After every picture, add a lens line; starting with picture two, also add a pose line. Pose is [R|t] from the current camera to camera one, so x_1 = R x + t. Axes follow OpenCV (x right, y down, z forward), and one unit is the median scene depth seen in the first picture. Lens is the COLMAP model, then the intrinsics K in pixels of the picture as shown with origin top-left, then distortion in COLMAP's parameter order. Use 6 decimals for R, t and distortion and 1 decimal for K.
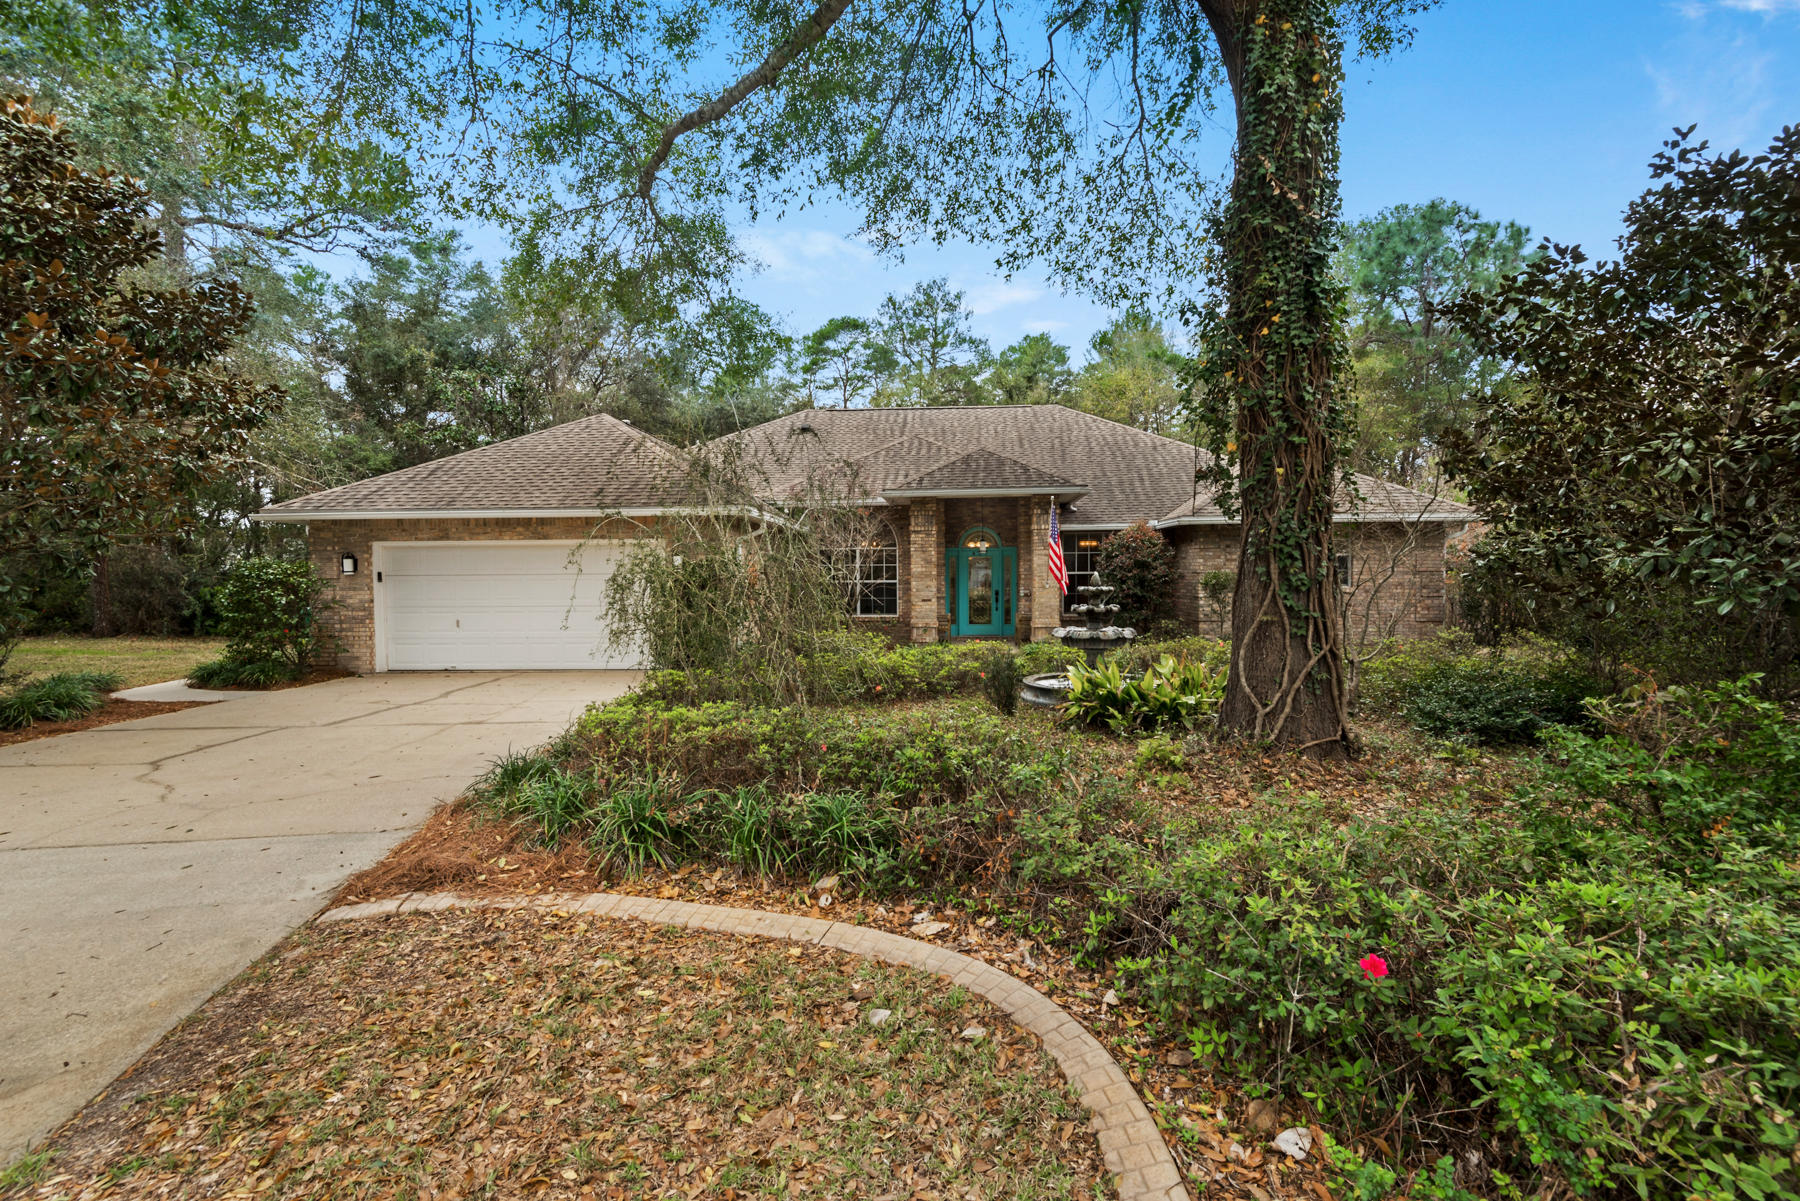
lens RADIAL K [[817.1, 0, 917.2], [0, 817.1, 591.7], [0, 0, 1]] dist [0.012021, -0.005007]
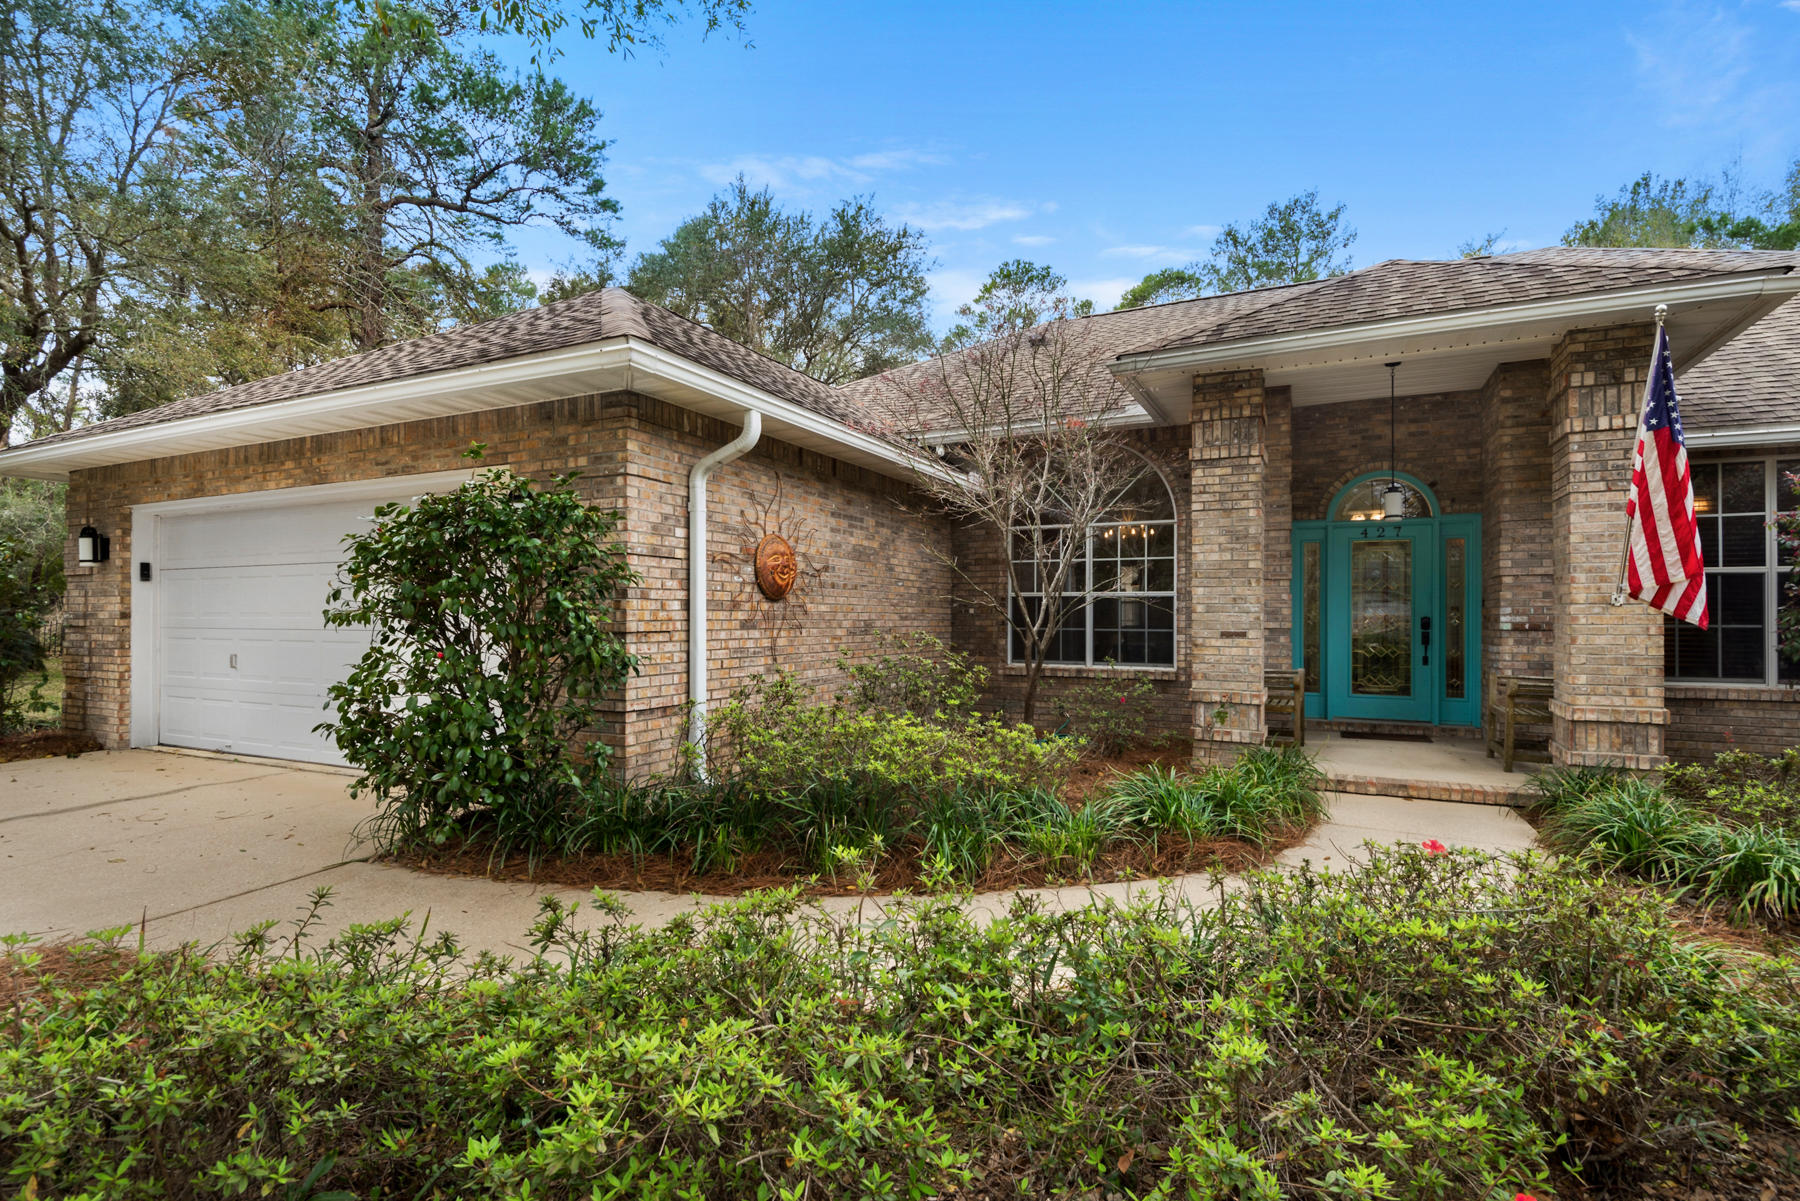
lens RADIAL K [[869.4, 0, 892.0], [0, 869.4, 630.7], [0, 0, 1]] dist [0.022119, -0.017228]
pose [[0.922213, 0.016408, -0.386333, 0.018621], [-0.017056, 0.999853, 0.001751, 0.009388], [0.386305, 0.004974, 0.922358, 0.492664]]
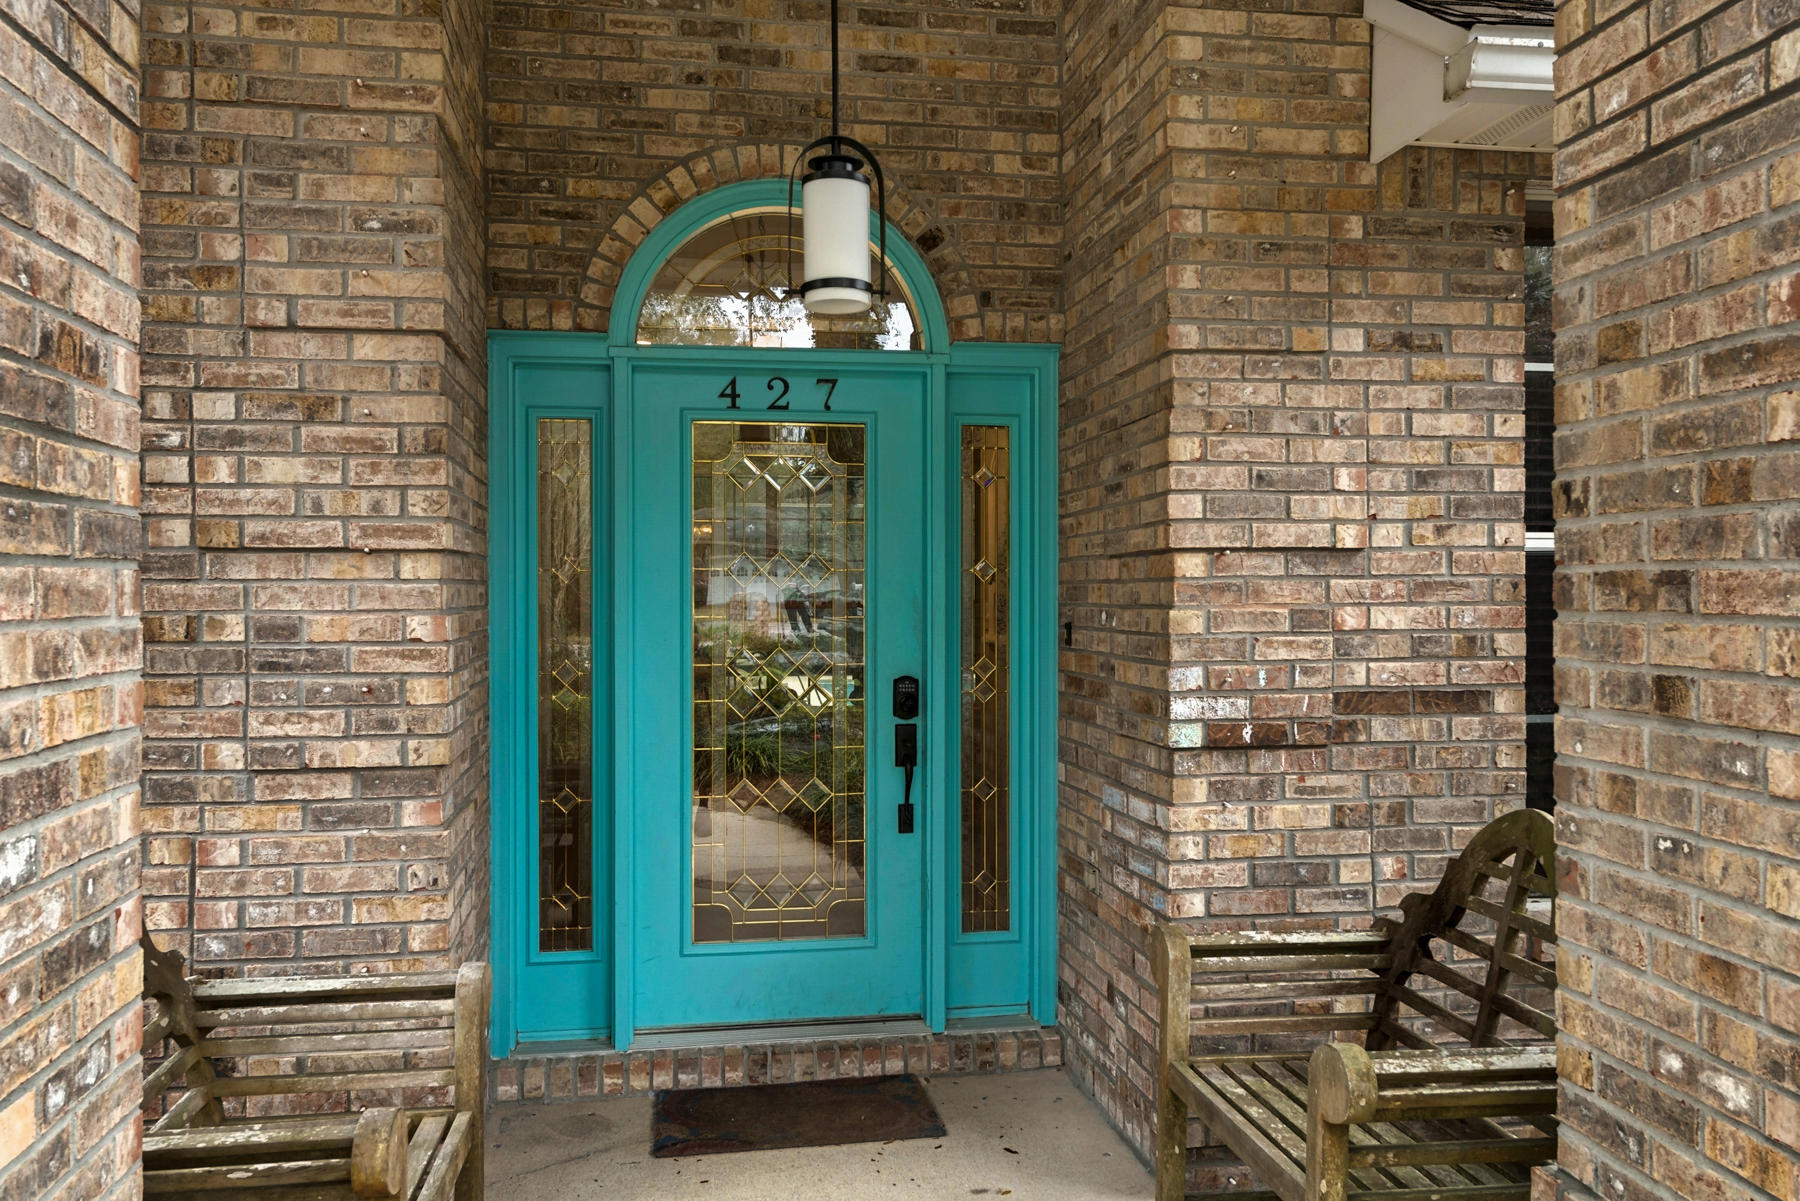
lens RADIAL K [[1381.2, 0, 901.3], [0, 1381.2, 597.3], [0, 0, 1]] dist [0.002446, 0.000276]
pose [[0.977311, 0.004128, 0.211767, 0.053213], [-0.000883, 0.999881, -0.015415, -0.012658], [-0.211806, 0.014878, 0.977199, 0.828440]]
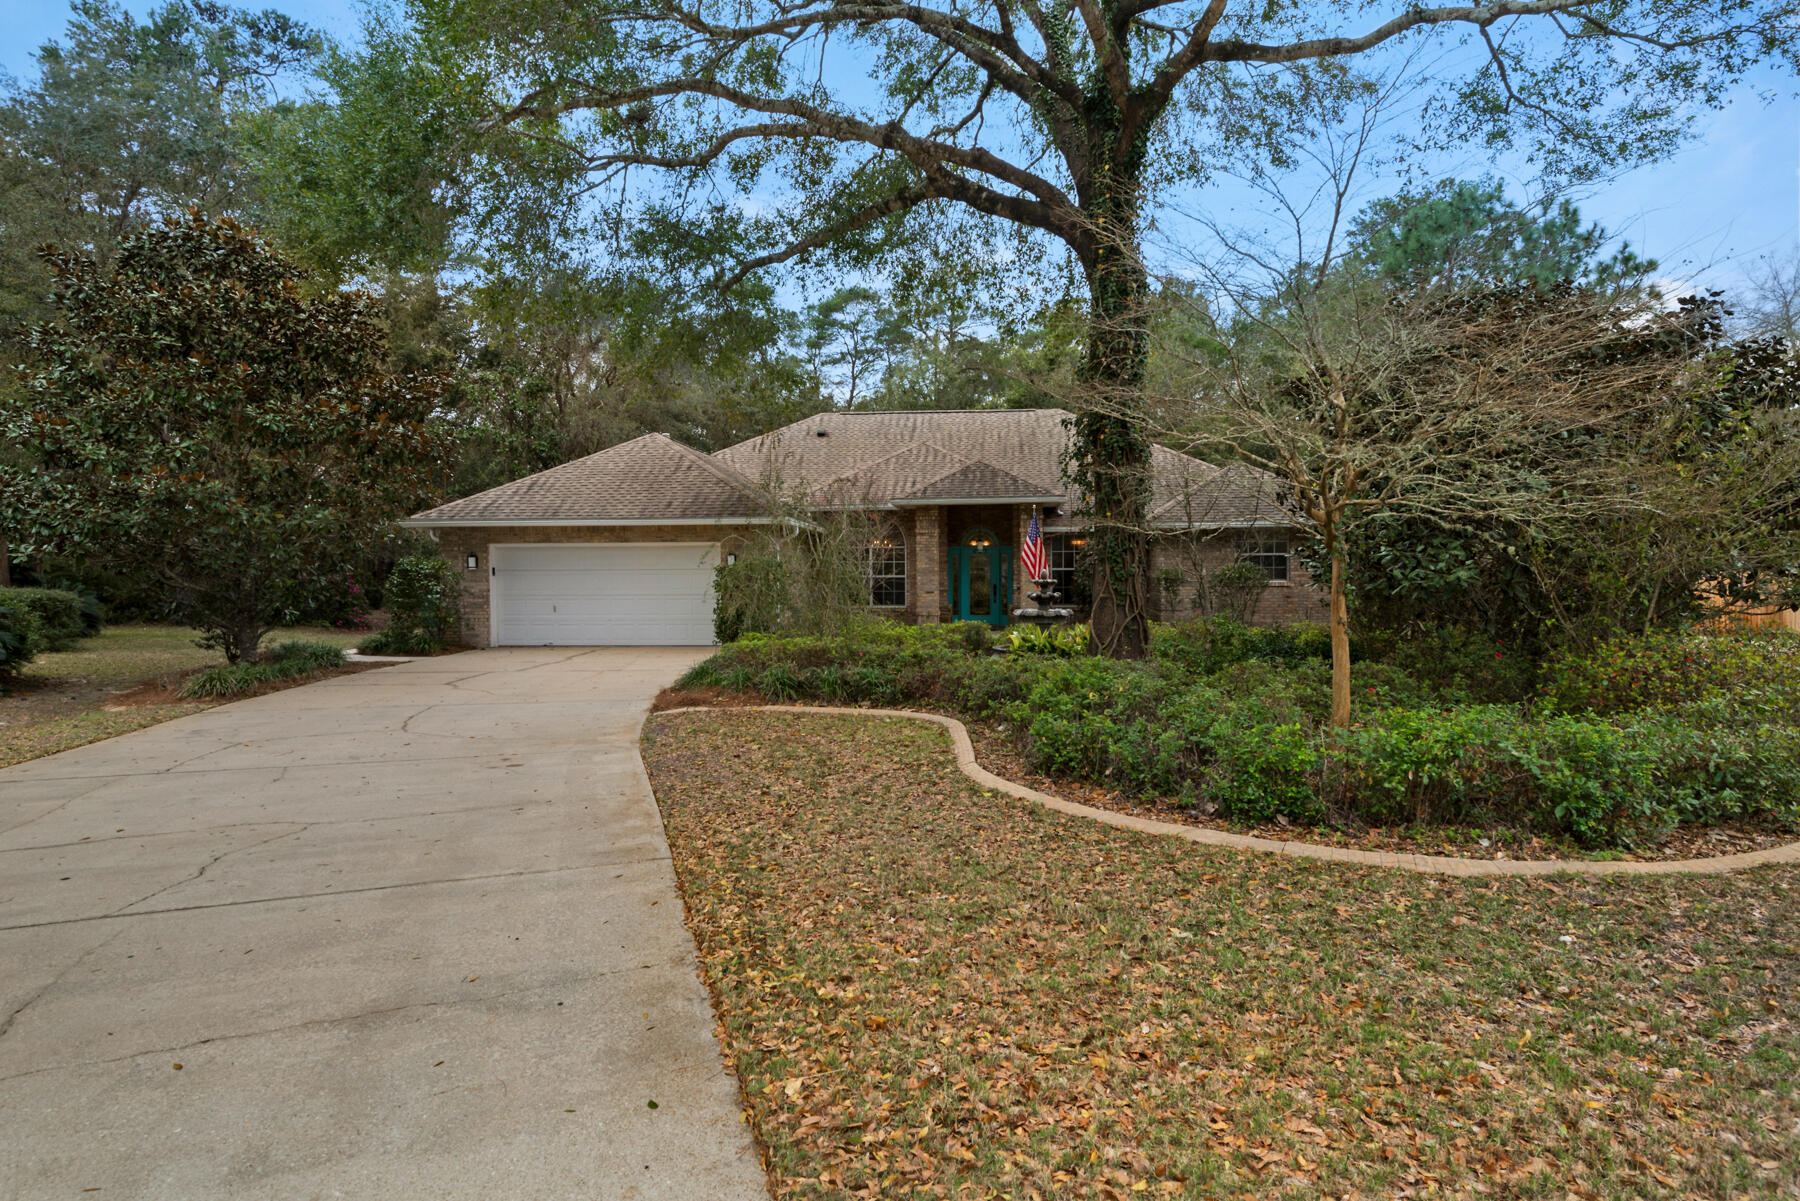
lens RADIAL K [[994.0, 0, 910.4], [0, 994.0, 592.9], [0, 0, 1]] dist [0.001128, -0.004646]
pose [[0.999614, 0.002972, -0.027612, 0.020610], [-0.002907, 0.999993, 0.002389, 0.007004], [0.027619, -0.002308, 0.999616, -0.383937]]
